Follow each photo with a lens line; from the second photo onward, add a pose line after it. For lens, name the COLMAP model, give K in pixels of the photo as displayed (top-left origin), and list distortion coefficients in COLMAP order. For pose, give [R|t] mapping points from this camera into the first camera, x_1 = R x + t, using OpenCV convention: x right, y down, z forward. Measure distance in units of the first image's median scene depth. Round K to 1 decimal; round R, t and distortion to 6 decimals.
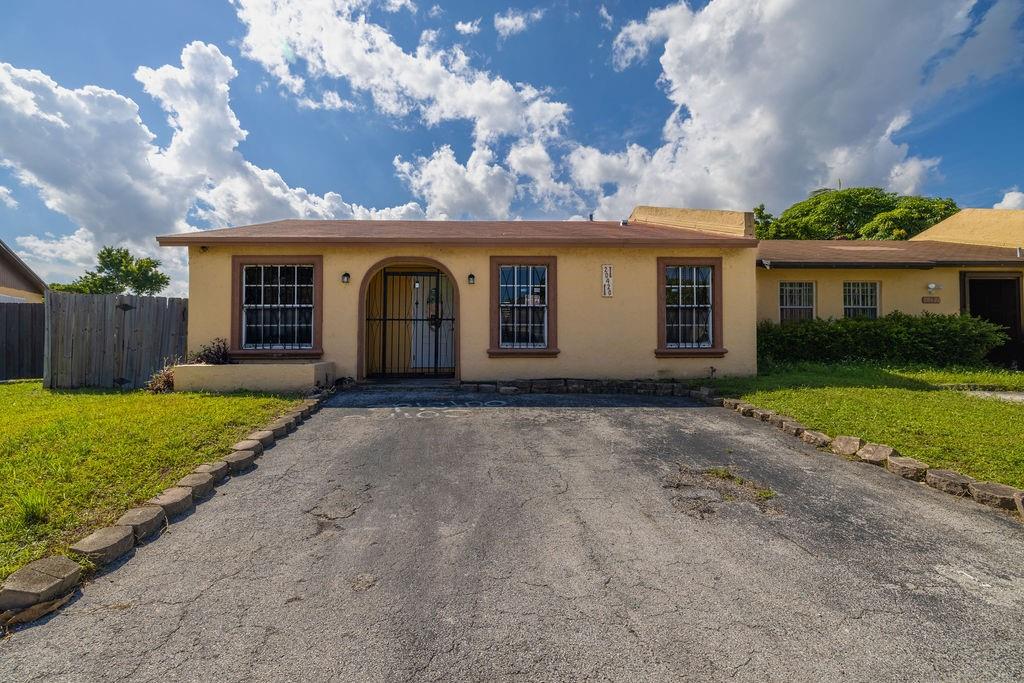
lens RADIAL K [[432.5, 0, 512.9], [0, 432.5, 334.2], [0, 0, 1]] dist [0.000829, 0.000119]
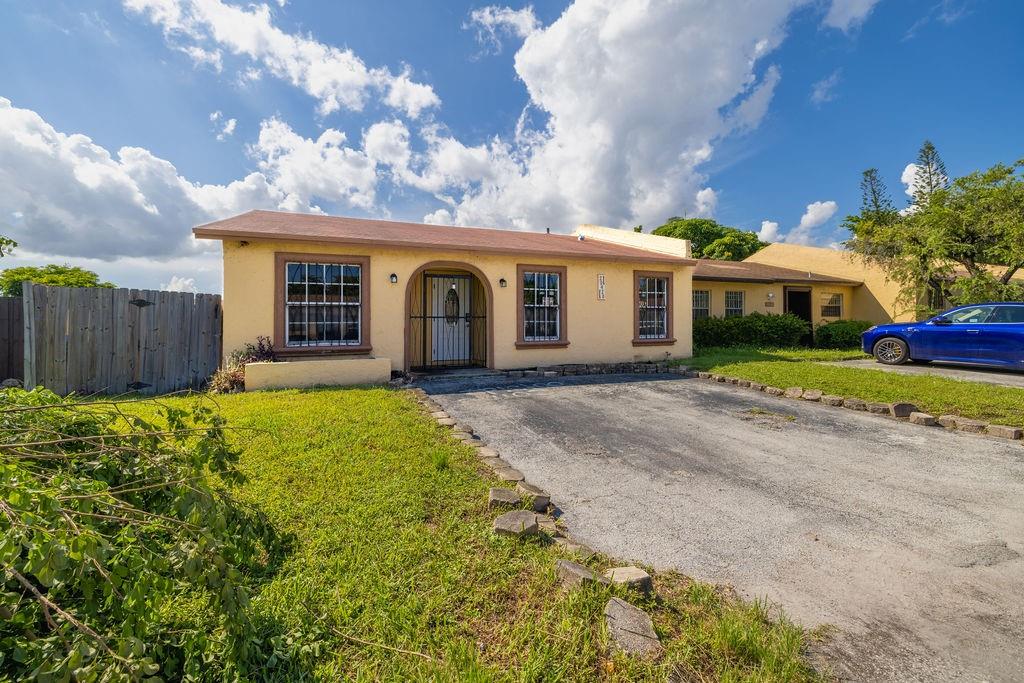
lens RADIAL K [[432.5, 0, 512.9], [0, 432.5, 334.2], [0, 0, 1]] dist [0.000829, 0.000119]
pose [[0.934980, -0.012610, 0.354477, -0.485638], [0.008872, 0.999887, 0.012170, -0.001730], [-0.354590, -0.008233, 0.934985, -0.109206]]
